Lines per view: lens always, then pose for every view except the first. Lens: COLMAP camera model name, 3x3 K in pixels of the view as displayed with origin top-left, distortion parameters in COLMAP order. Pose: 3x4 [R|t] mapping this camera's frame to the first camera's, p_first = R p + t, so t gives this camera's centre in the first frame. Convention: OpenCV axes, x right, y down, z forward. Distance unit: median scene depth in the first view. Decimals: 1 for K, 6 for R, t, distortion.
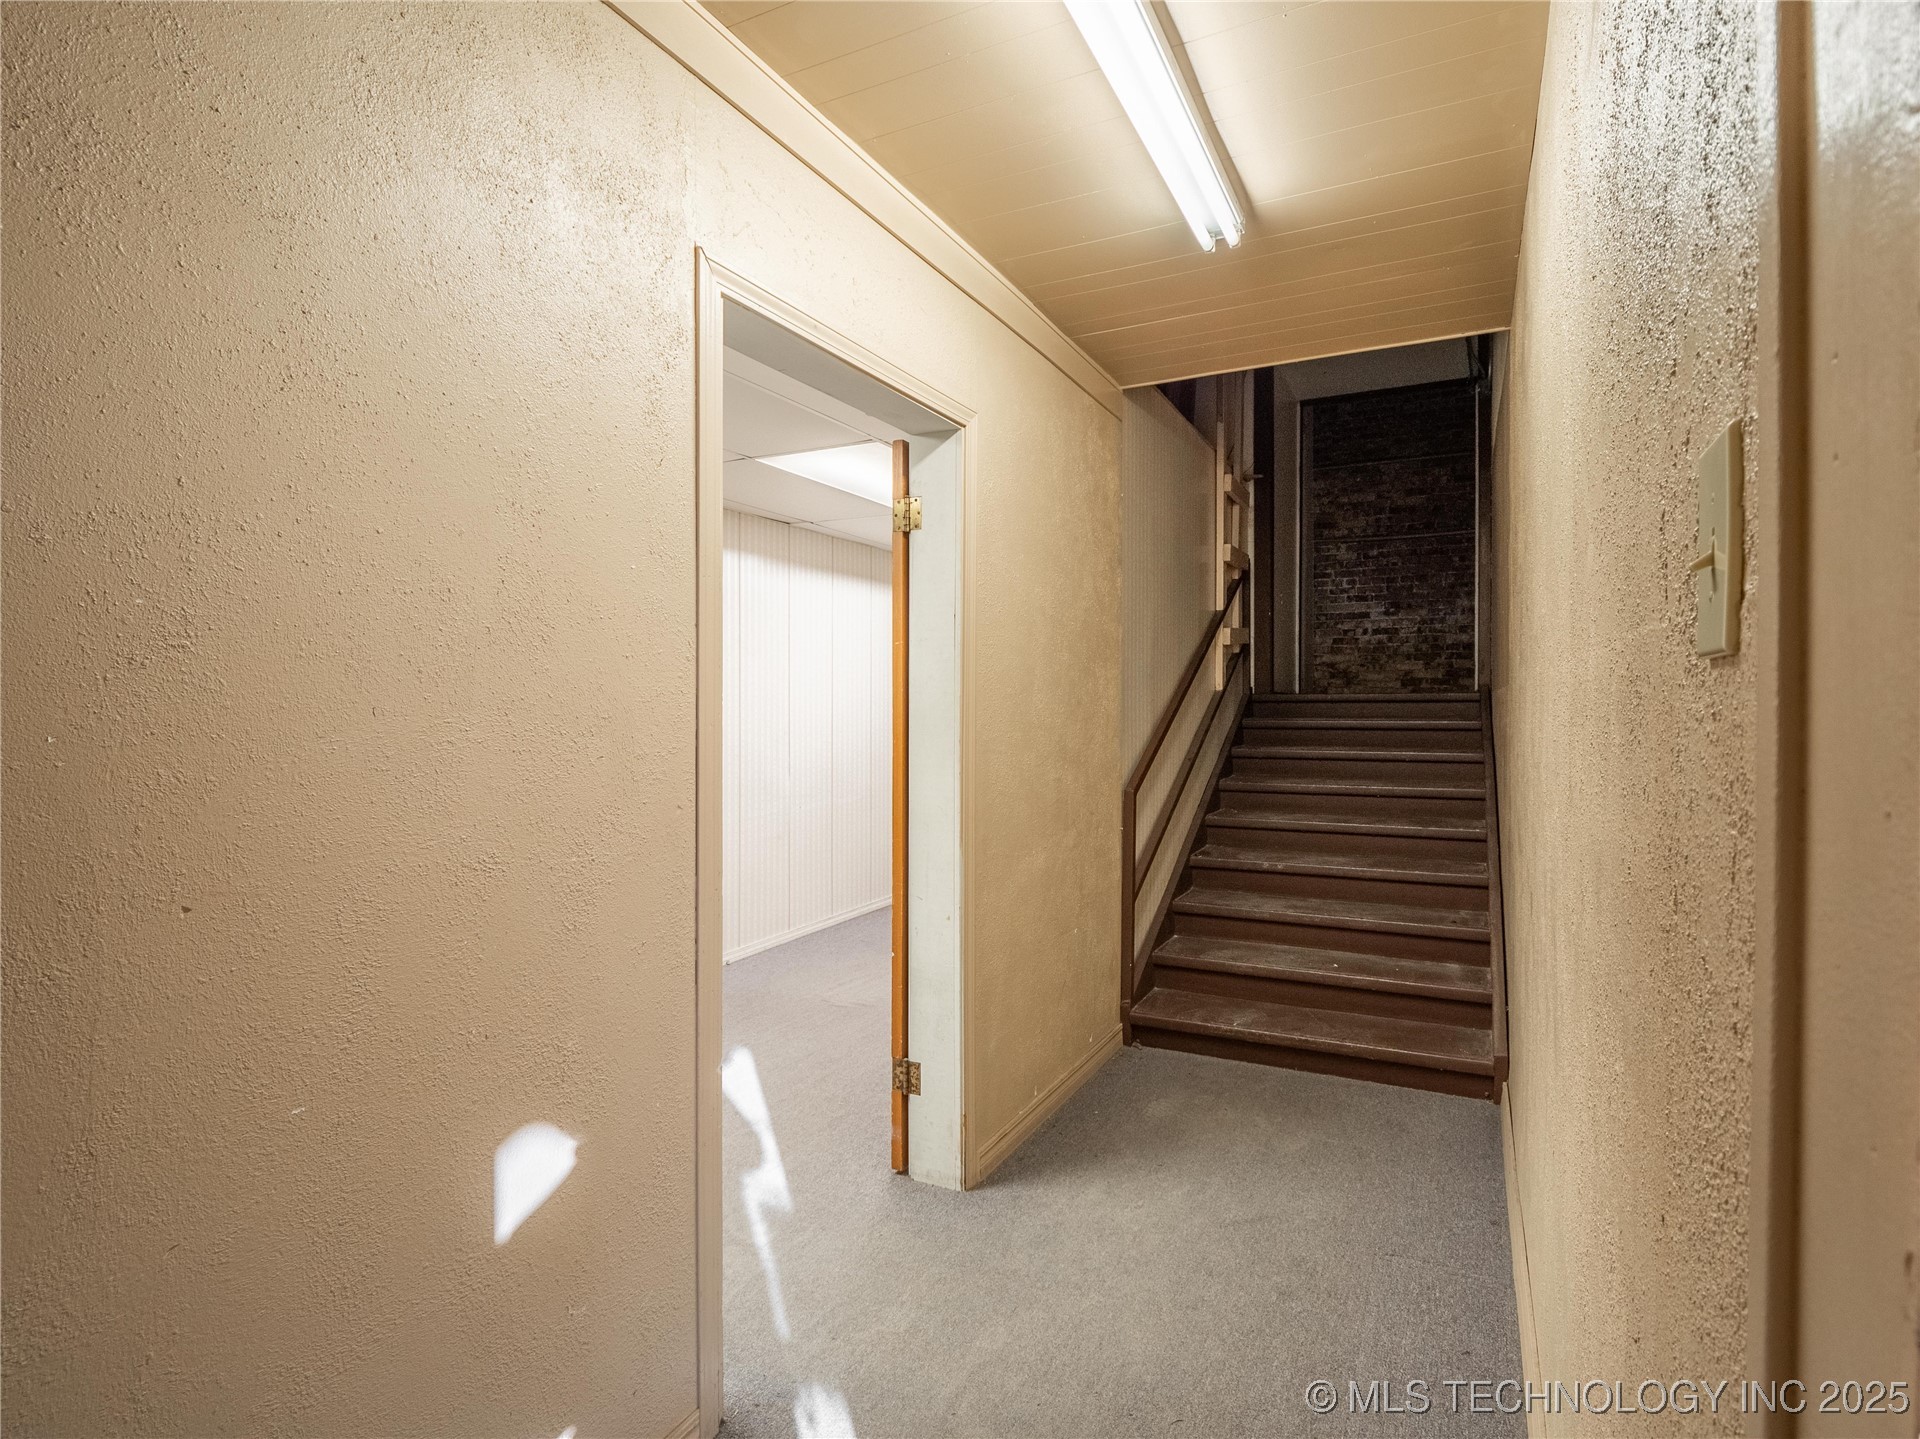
lens RADIAL K [[945.4, 0, 967.3], [0, 945.4, 709.7], [0, 0, 1]] dist [-0.011089, -0.000428]
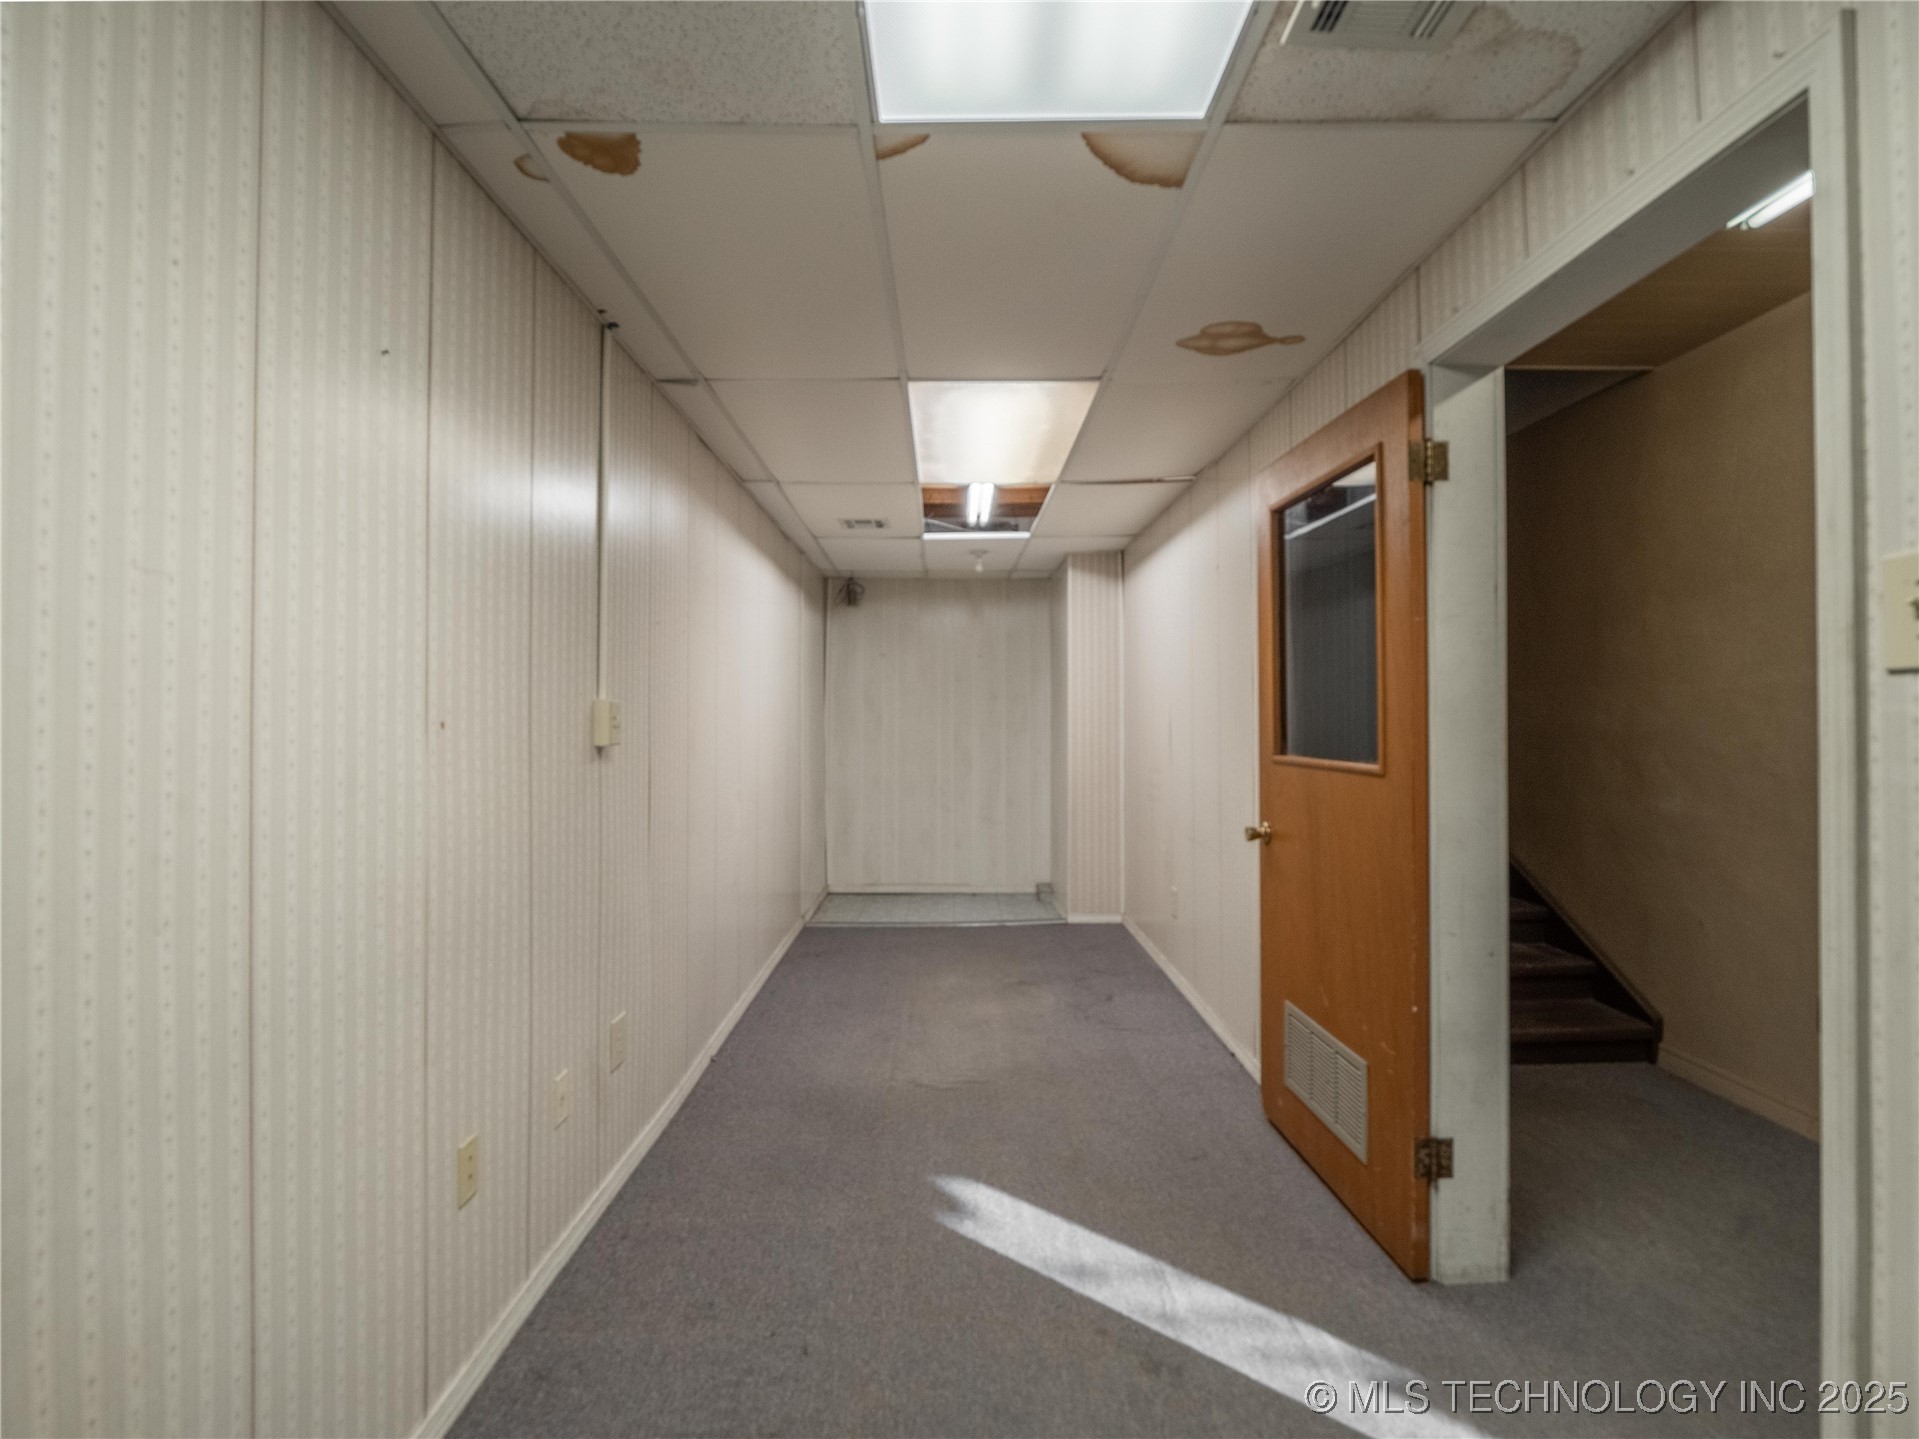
lens RADIAL K [[944.9, 0, 958.5], [0, 944.9, 723.6], [0, 0, 1]] dist [-0.011089, -0.000428]
pose [[0.879388, -0.002963, 0.476097, -0.807032], [0.003914, 0.999992, -0.001005, 0.015726], [-0.476090, 0.002748, 0.879392, 0.487745]]
